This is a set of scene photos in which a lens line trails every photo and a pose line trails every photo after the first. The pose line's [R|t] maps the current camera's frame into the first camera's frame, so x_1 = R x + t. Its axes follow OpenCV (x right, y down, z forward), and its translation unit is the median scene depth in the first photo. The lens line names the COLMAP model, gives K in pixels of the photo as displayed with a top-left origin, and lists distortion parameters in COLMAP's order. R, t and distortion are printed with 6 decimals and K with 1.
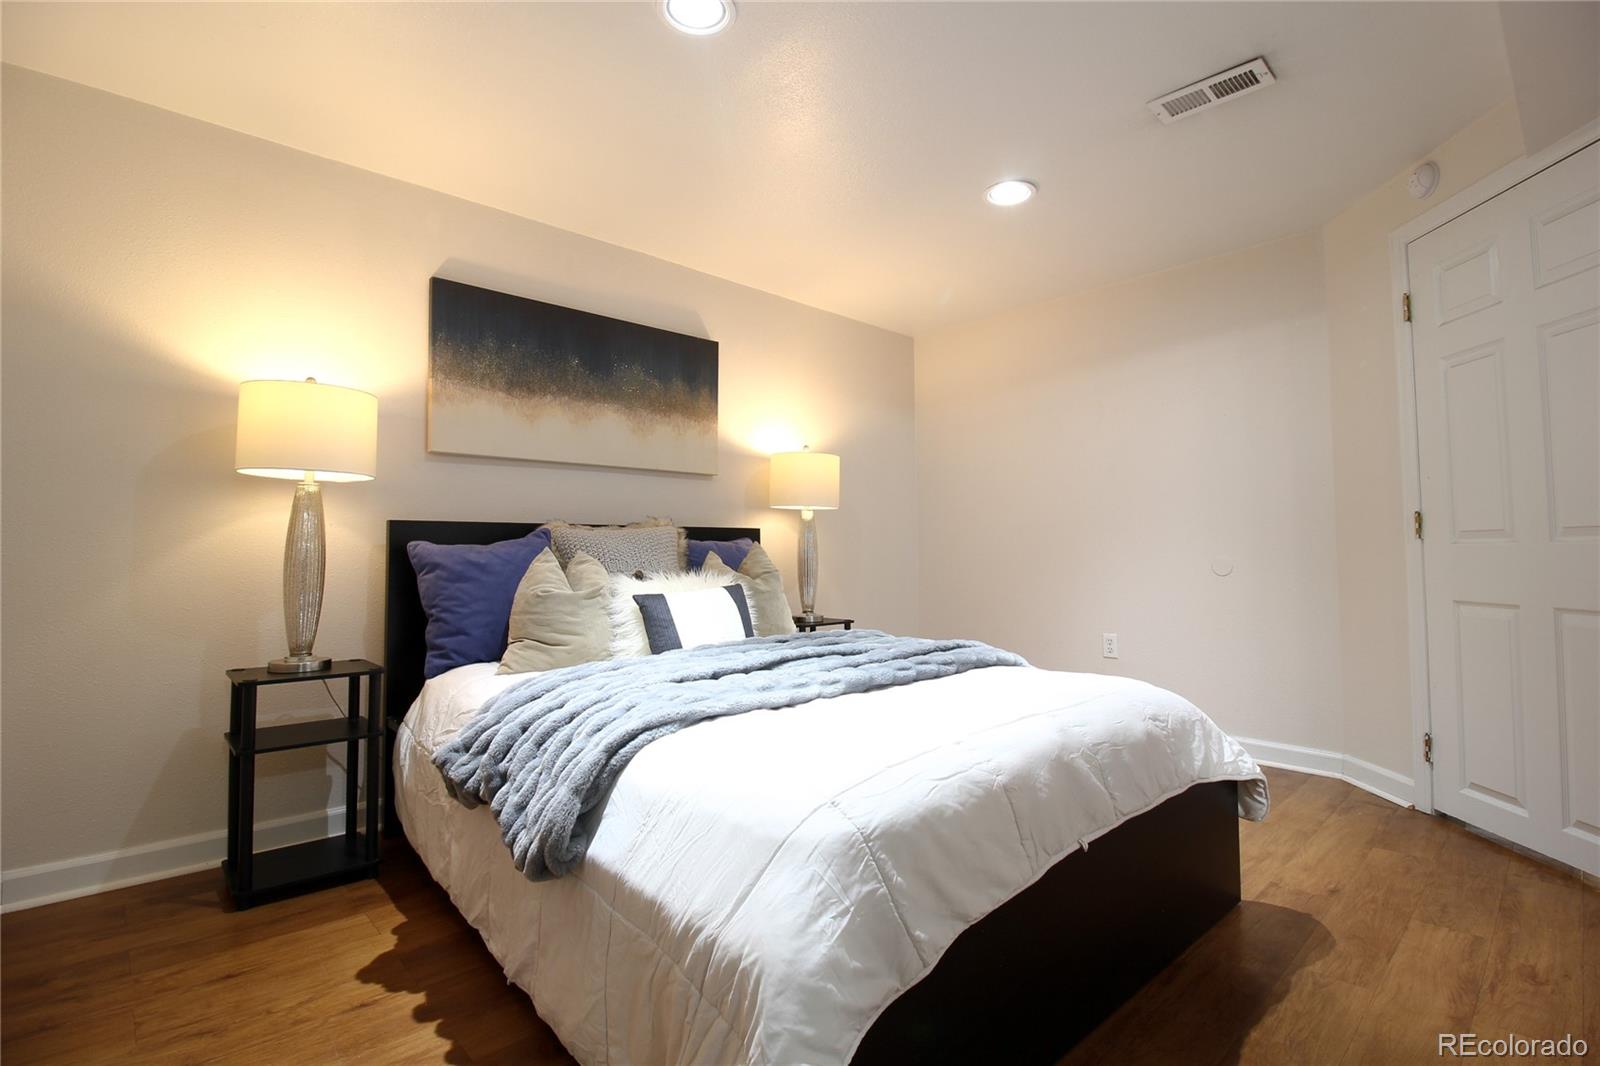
lens RADIAL K [[779.0, 0, 800.0], [0, 779.0, 533.0], [0, 0, 1]] dist [0.000610, -0.000064]
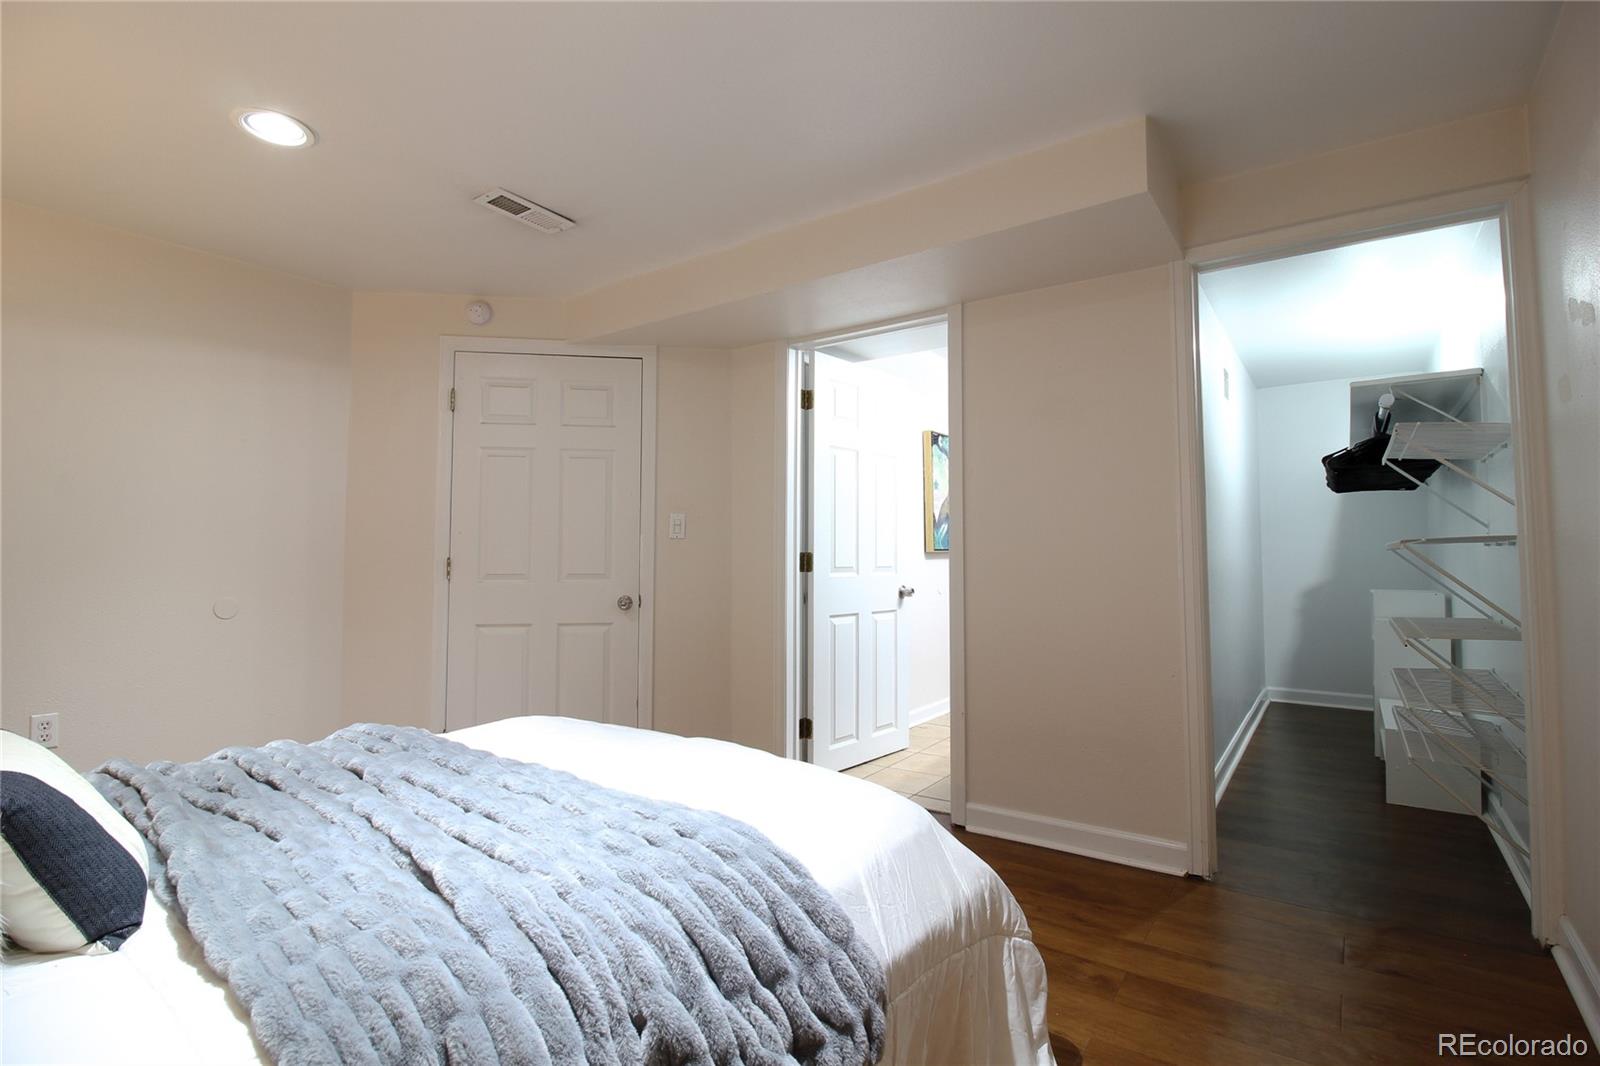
lens RADIAL K [[779.0, 0, 800.0], [0, 779.0, 533.0], [0, 0, 1]] dist [0.000610, -0.000064]
pose [[-0.182319, 0.043518, 0.982276, -0.616302], [-0.024129, 0.998521, -0.048717, -0.021351], [-0.982943, -0.032583, -0.180999, 0.695028]]
